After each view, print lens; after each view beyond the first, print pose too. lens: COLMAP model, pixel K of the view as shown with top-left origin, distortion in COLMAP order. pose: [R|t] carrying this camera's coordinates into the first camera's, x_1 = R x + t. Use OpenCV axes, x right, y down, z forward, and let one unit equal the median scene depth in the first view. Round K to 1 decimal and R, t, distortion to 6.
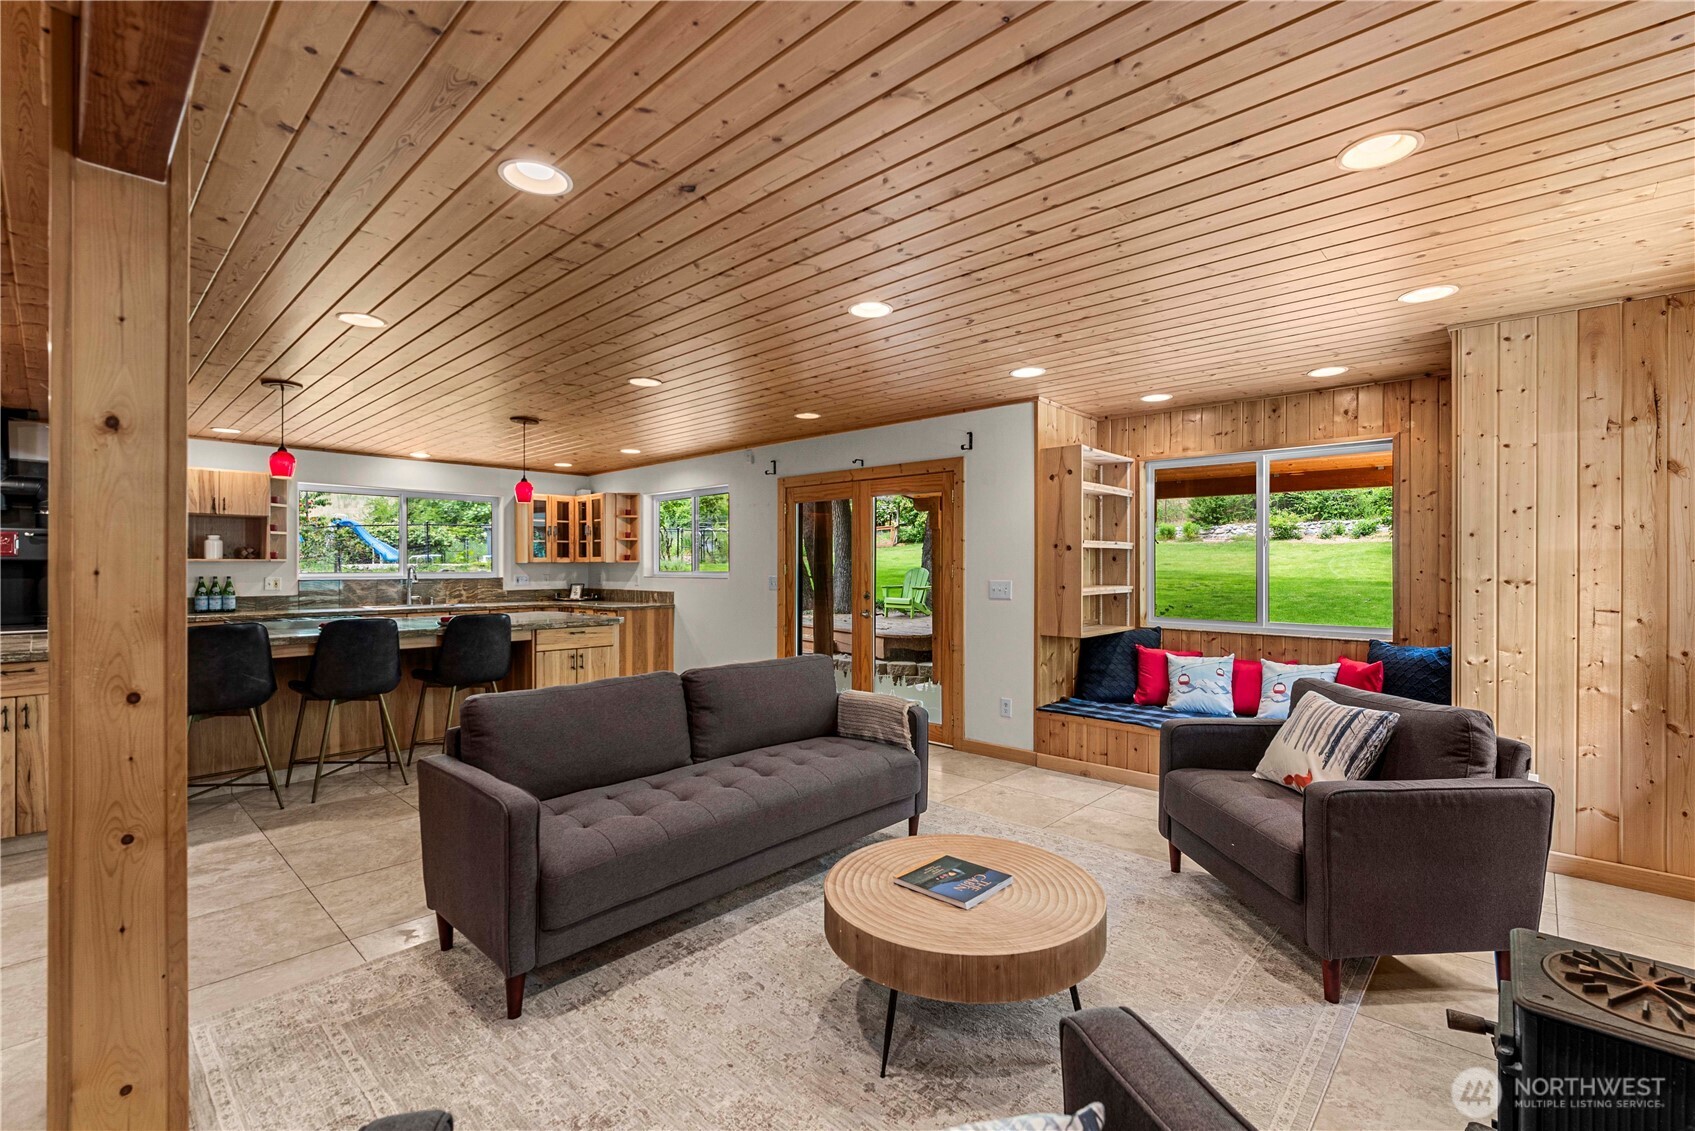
lens RADIAL K [[749.9, 0, 885.0], [0, 749.9, 561.3], [0, 0, 1]] dist [0.001524, -0.000651]
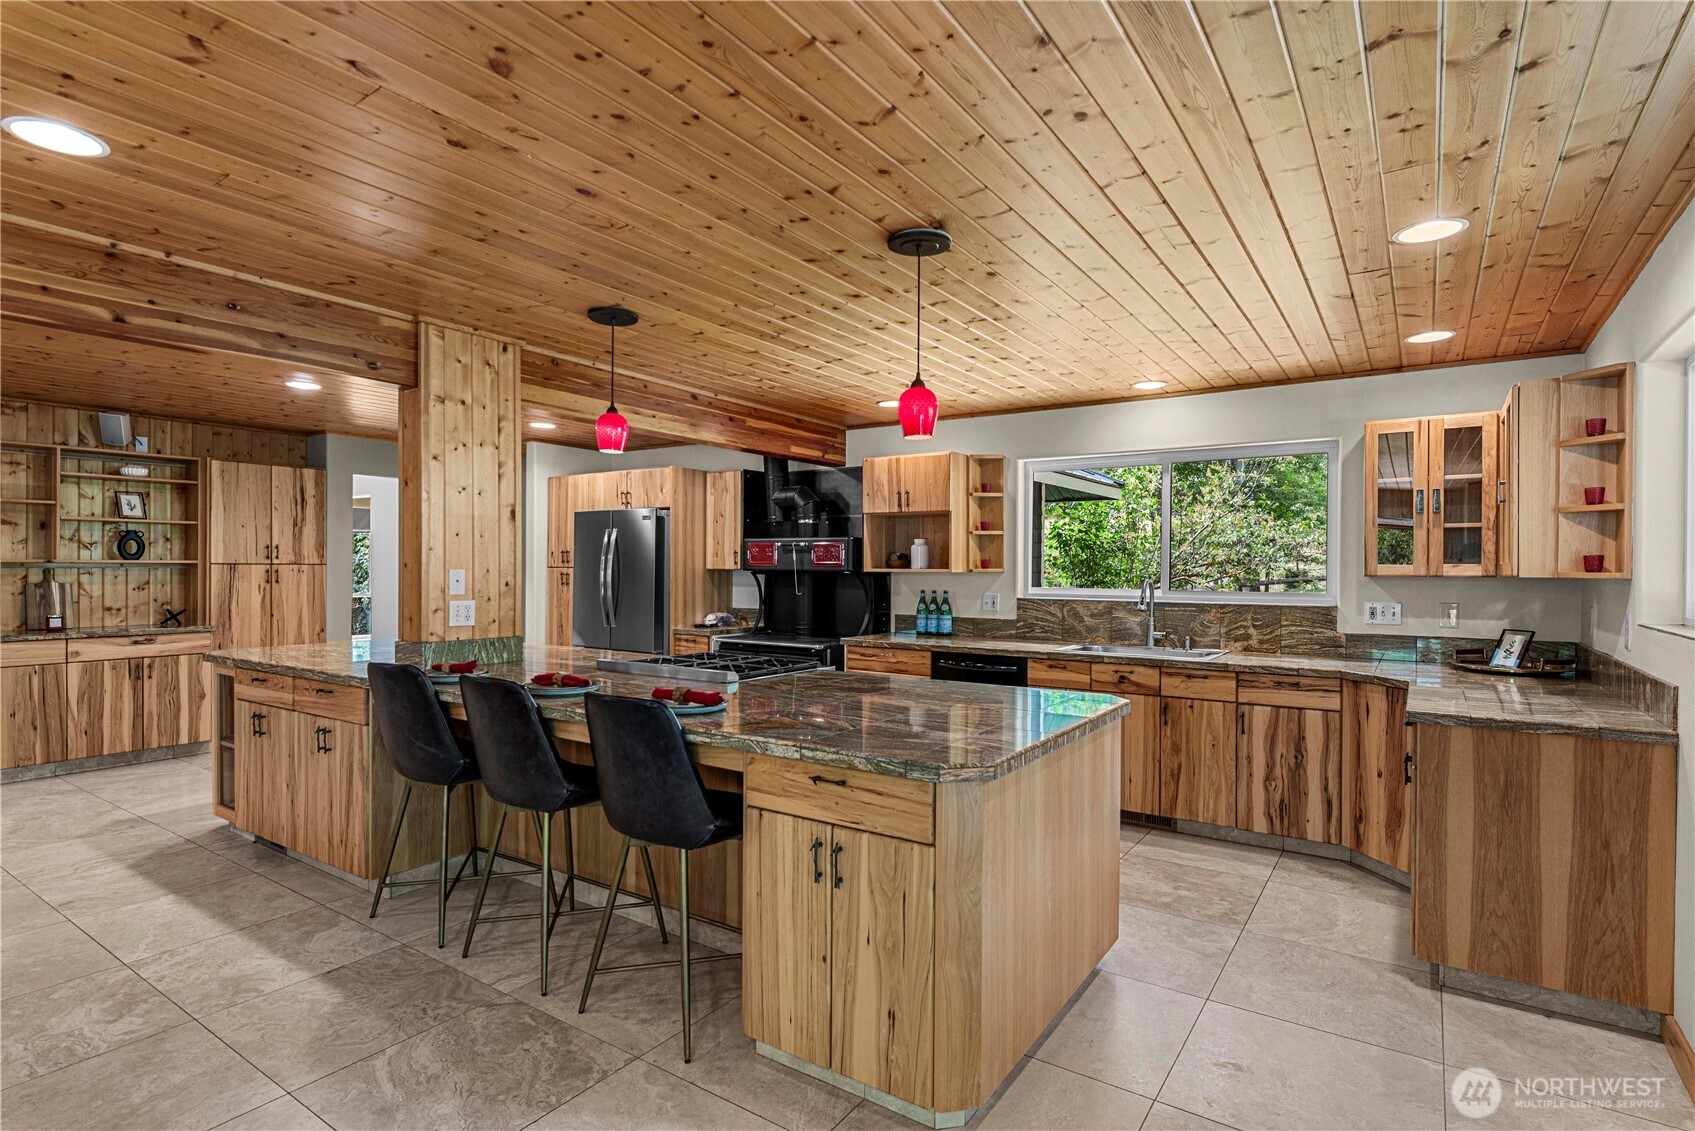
lens RADIAL K [[845.4, 0, 837.0], [0, 845.4, 568.6], [0, 0, 1]] dist [0.004130, -0.002252]
pose [[0.121602, -0.000934, -0.992578, -0.015158], [-0.000475, 0.999999, -0.000999, -0.002705], [0.992579, 0.000593, 0.121602, 0.955878]]
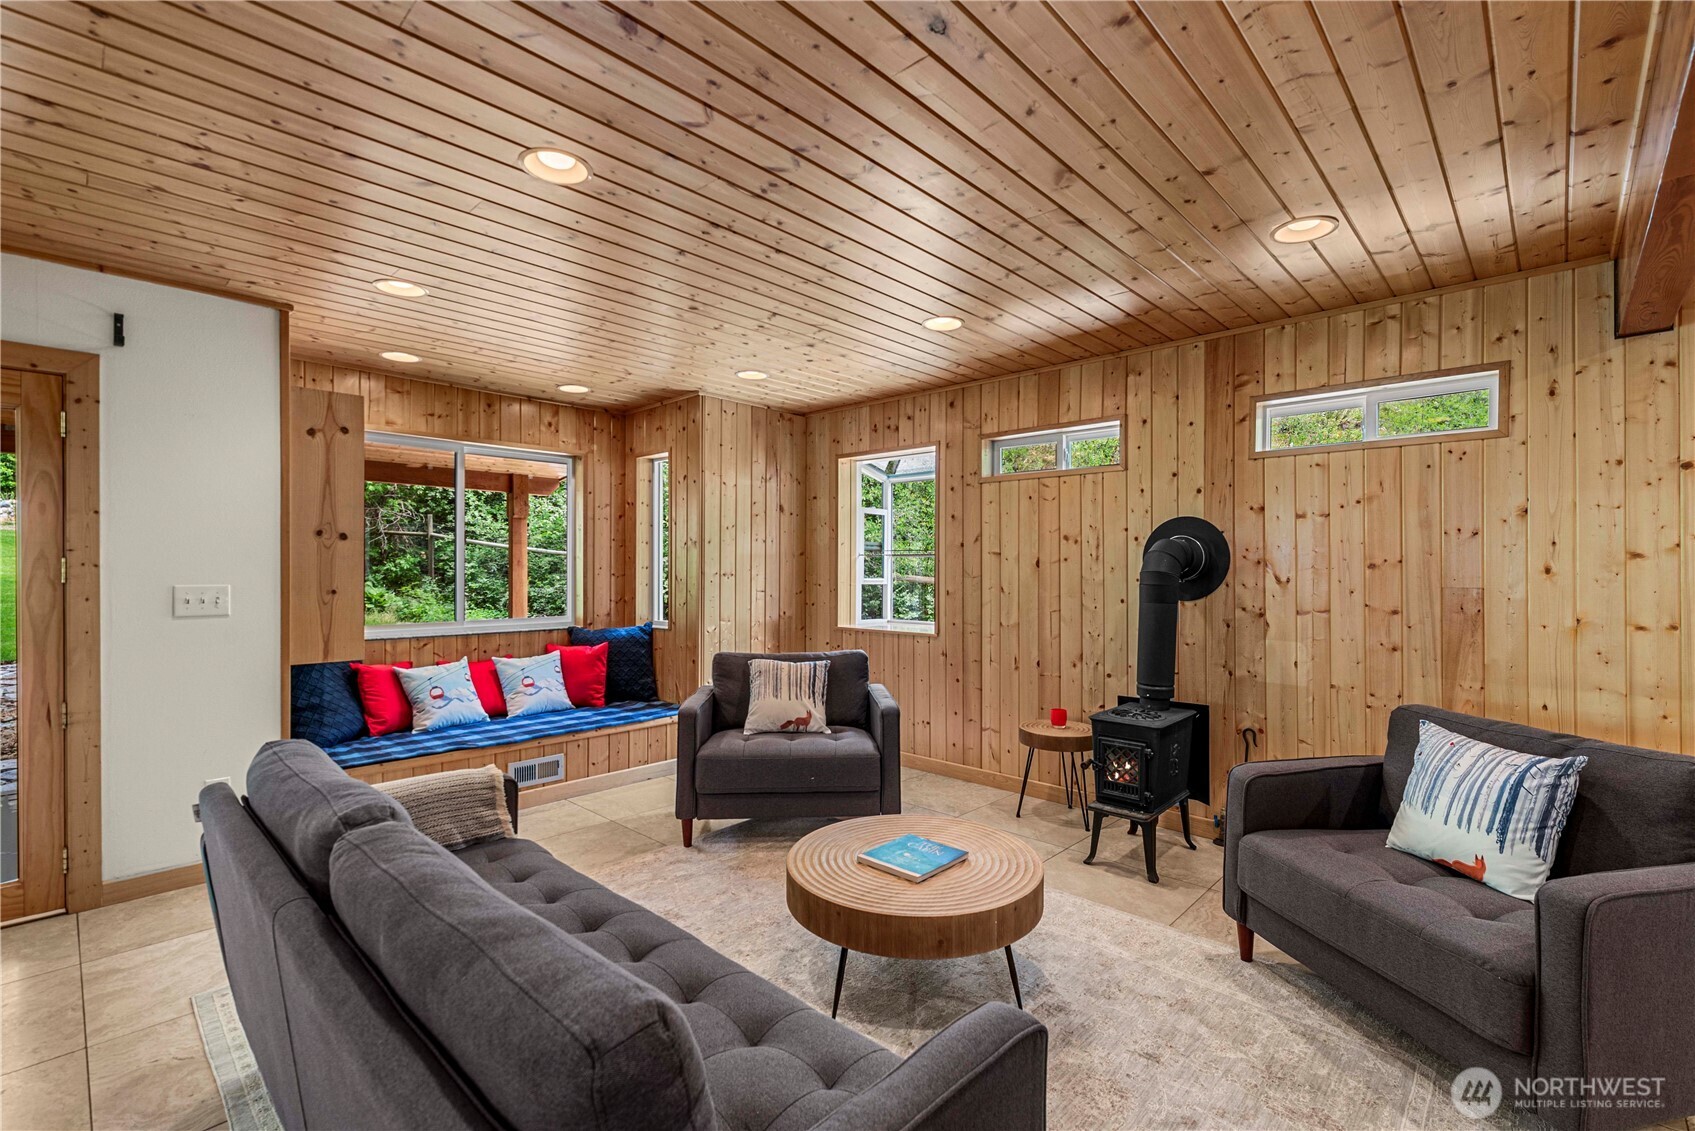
lens RADIAL K [[749.9, 0, 848.0], [0, 749.9, 569.5], [0, 0, 1]] dist [0.001524, -0.000651]
pose [[0.026041, -0.005713, 0.999645, -0.414919], [-0.010337, 0.999929, 0.005984, 0.003908], [-0.999607, -0.010489, 0.025980, 0.453197]]
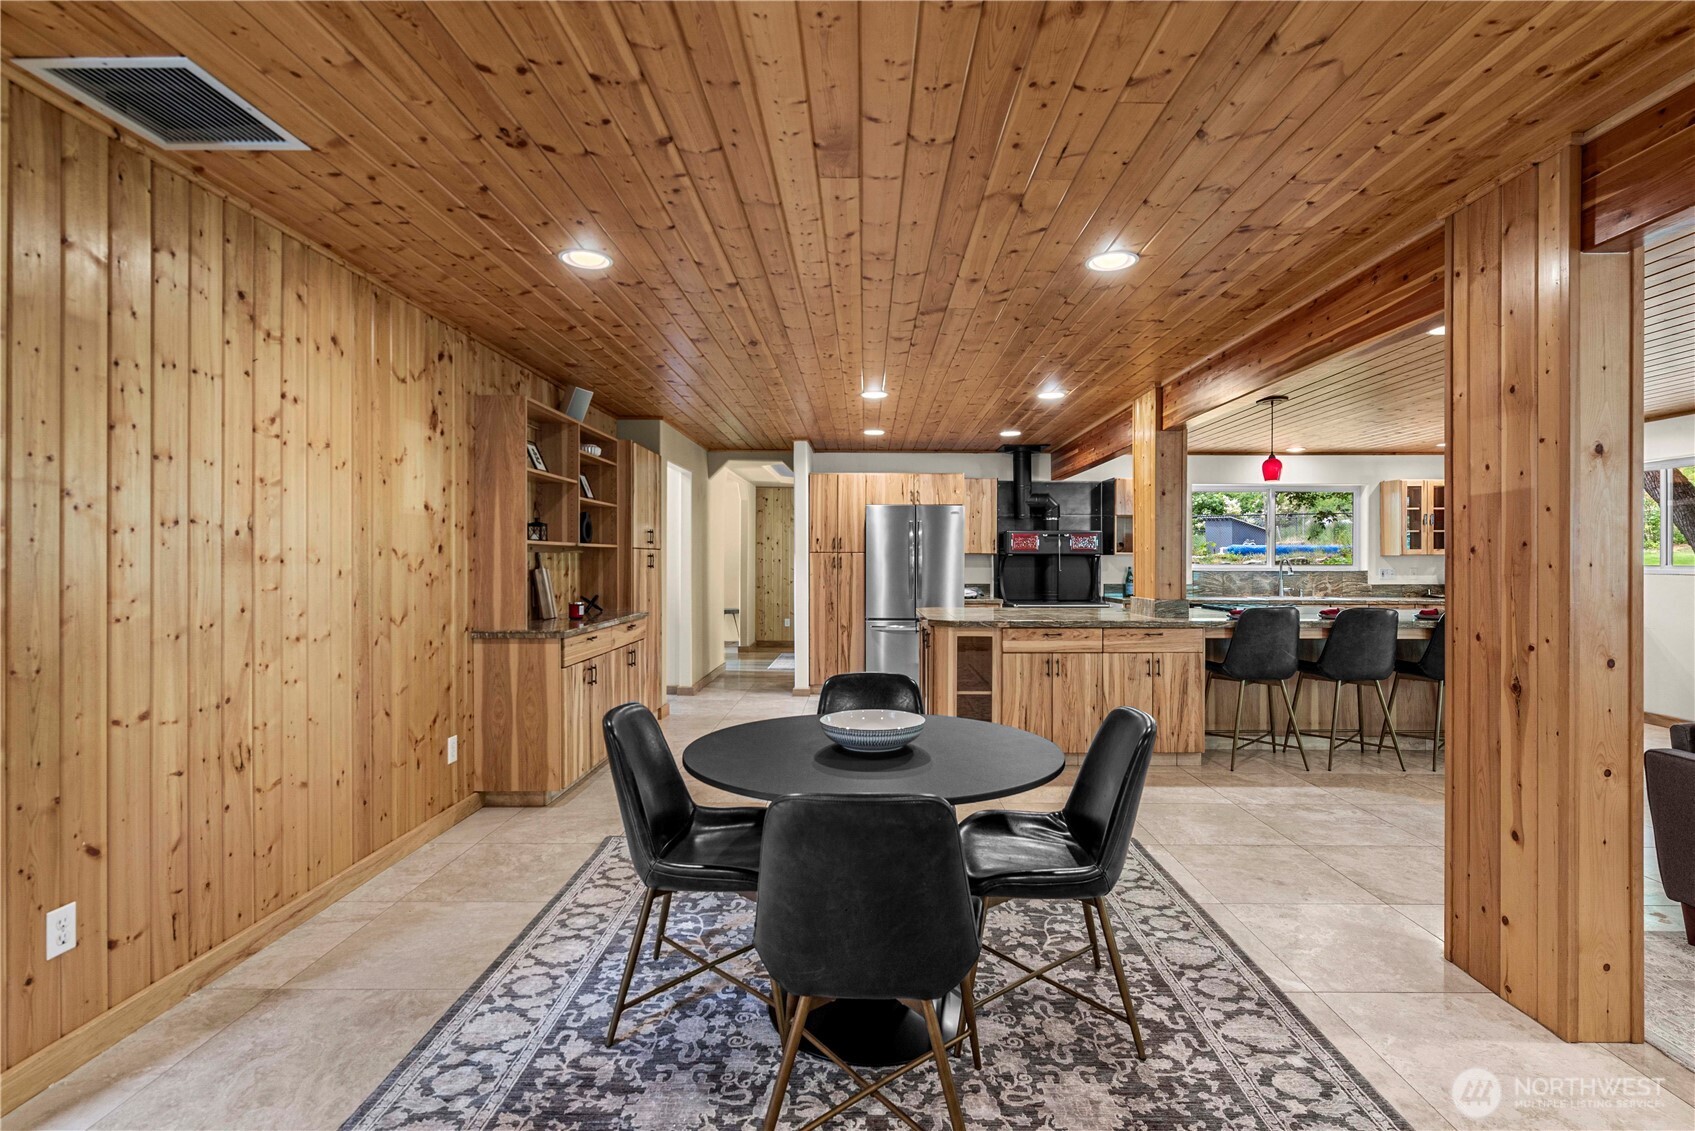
lens RADIAL K [[828.5, 0, 851.0], [0, 828.5, 558.6], [0, 0, 1]] dist [0.004091, -0.000030]
pose [[0.658627, 0.001551, -0.752468, -0.236251], [0.003632, 0.999980, 0.005240, -0.002490], [0.752461, -0.006184, 0.658608, -0.271502]]
